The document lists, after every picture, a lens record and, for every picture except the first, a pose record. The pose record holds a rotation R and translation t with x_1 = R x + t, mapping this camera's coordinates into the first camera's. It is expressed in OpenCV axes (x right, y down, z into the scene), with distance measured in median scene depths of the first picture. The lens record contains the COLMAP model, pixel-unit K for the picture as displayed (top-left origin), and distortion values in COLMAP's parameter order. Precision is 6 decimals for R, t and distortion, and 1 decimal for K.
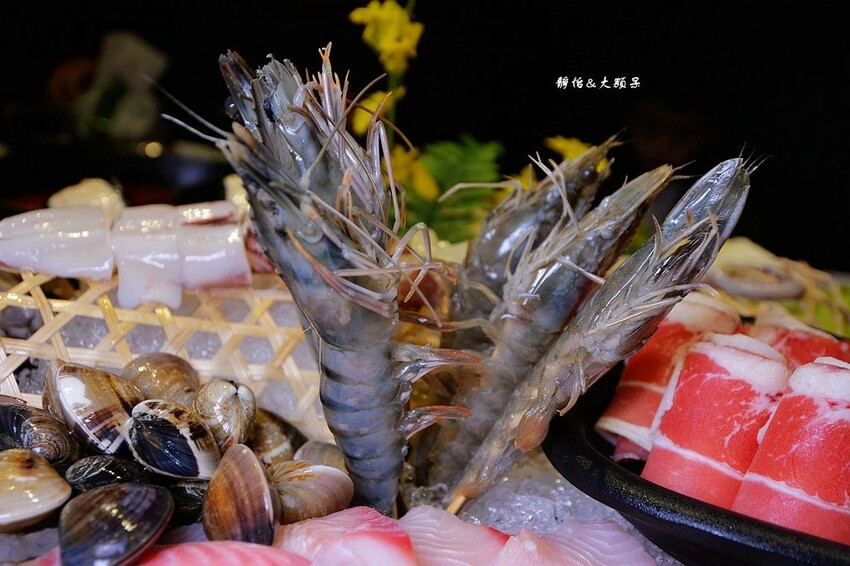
lens RADIAL K [[796.5, 0, 424.4], [0, 796.5, 270.5], [0, 0, 1]] dist [0.015874, 0.004214]
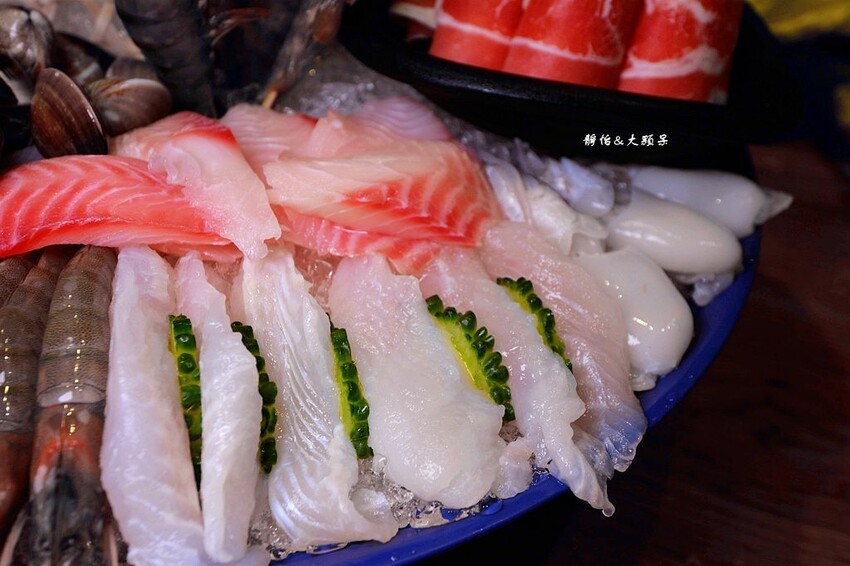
lens RADIAL K [[796.5, 0, 424.4], [0, 796.5, 270.5], [0, 0, 1]] dist [0.015874, 0.004214]
pose [[0.968060, -0.175262, 0.179287, 0.008679], [0.070169, 0.875900, 0.477362, -0.014995], [-0.240701, -0.449535, 0.860222, -0.127532]]
